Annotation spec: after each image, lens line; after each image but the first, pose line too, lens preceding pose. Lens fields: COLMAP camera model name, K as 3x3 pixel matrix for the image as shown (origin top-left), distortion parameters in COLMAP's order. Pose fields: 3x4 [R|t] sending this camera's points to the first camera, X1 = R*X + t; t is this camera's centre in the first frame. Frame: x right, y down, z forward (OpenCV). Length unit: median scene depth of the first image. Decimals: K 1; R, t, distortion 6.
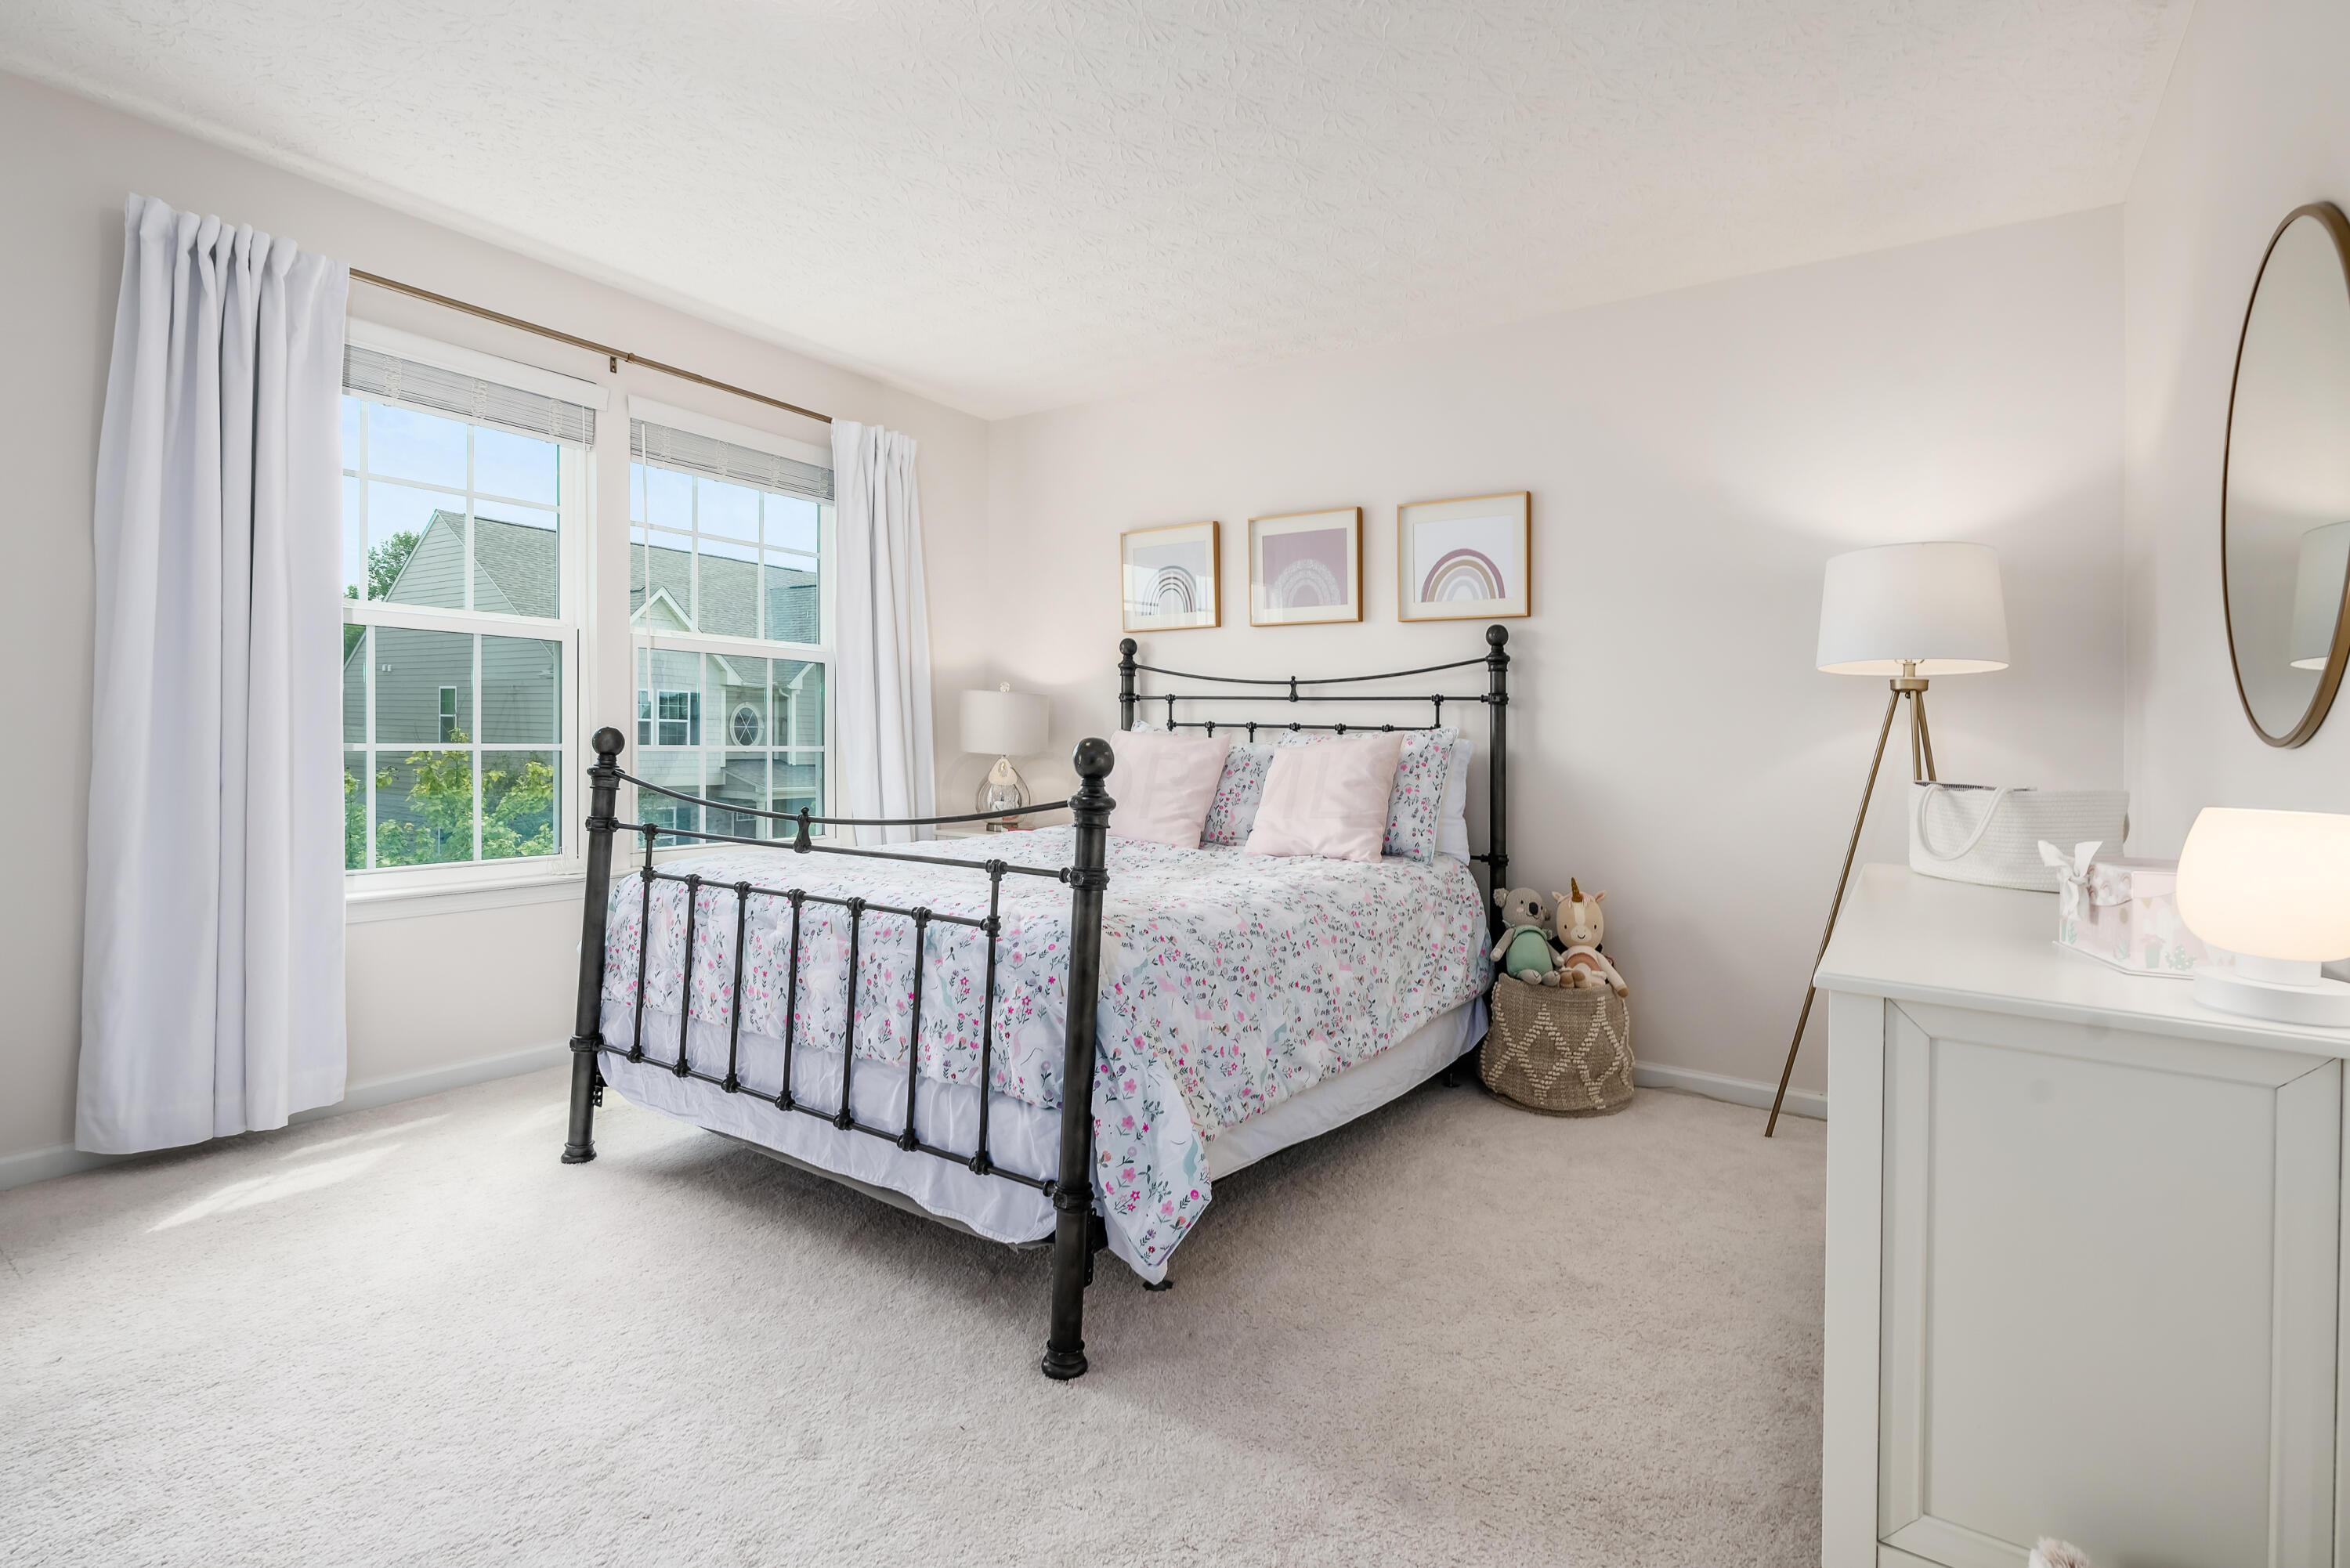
lens RADIAL K [[1090.5, 0, 1176.3], [0, 1090.5, 815.1], [0, 0, 1]] dist [-0.002675, -0.000005]
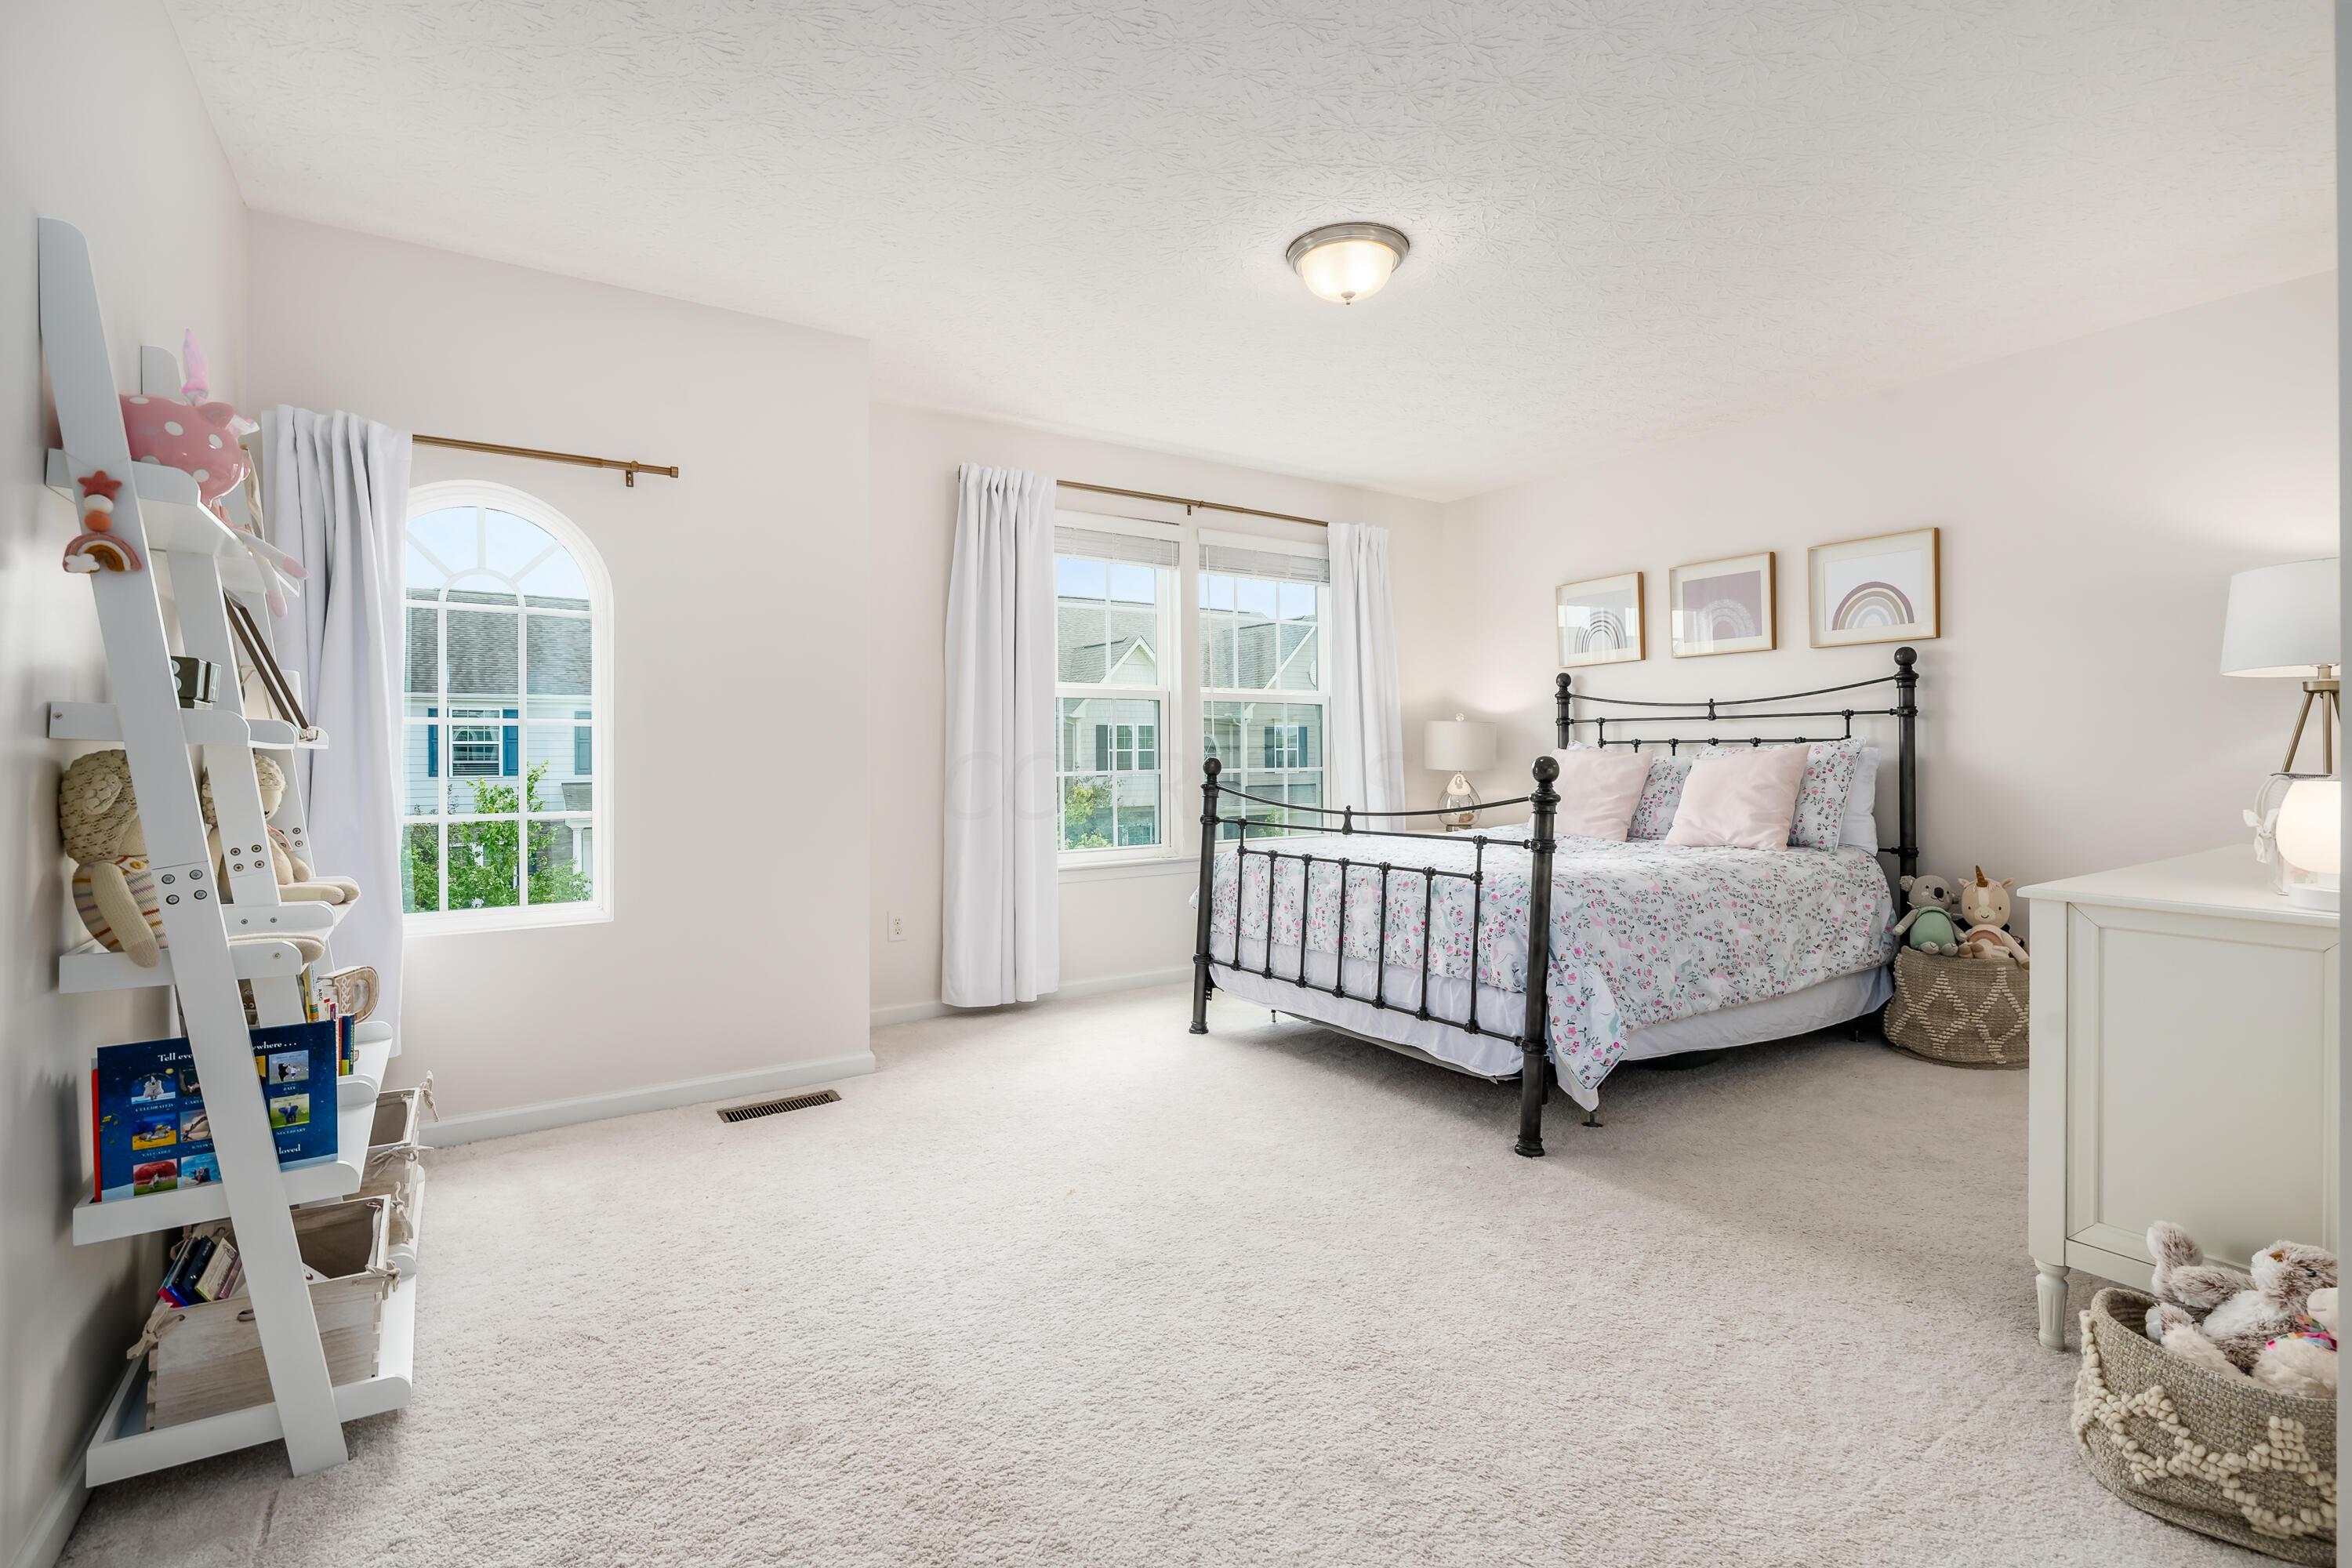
lens RADIAL K [[1091.5, 0, 1177.3], [0, 1091.5, 815.1], [0, 0, 1]] dist [-0.002675, -0.000005]
pose [[0.928579, -0.008193, -0.371045, 0.008781], [0.001416, 0.999827, -0.018532, 0.026138], [0.371133, 0.016683, 0.928430, -0.405269]]
